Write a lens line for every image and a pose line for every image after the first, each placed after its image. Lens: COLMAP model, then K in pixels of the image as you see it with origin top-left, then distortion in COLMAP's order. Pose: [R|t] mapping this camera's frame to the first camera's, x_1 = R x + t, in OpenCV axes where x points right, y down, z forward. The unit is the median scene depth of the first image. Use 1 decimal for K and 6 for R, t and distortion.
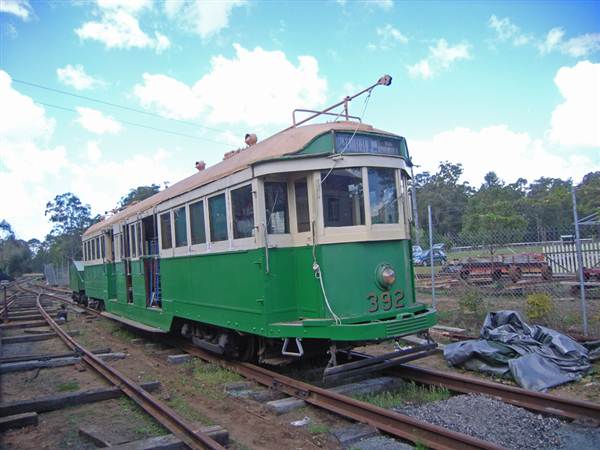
lens RADIAL K [[477.0, 0, 302.3], [0, 477.0, 226.9], [0, 0, 1]] dist [-0.065797, 0.002519]
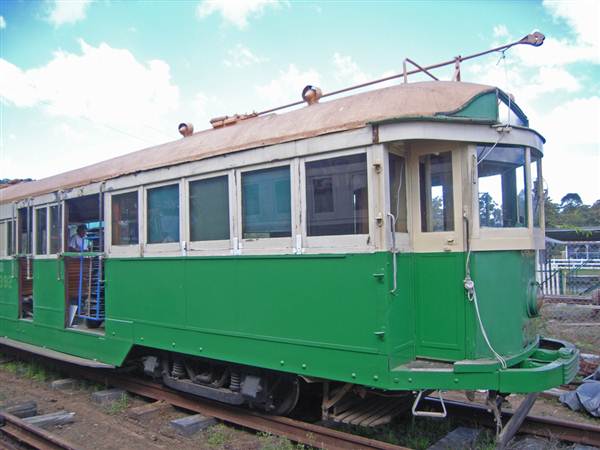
lens RADIAL K [[477.0, 0, 299.8], [0, 477.0, 230.1], [0, 0, 1]] dist [-0.065797, 0.002519]
pose [[0.946209, 0.067619, 0.316411, -0.354496], [-0.064084, 0.997711, -0.021577, 0.031675], [-0.317146, 0.000140, 0.948377, 0.371565]]
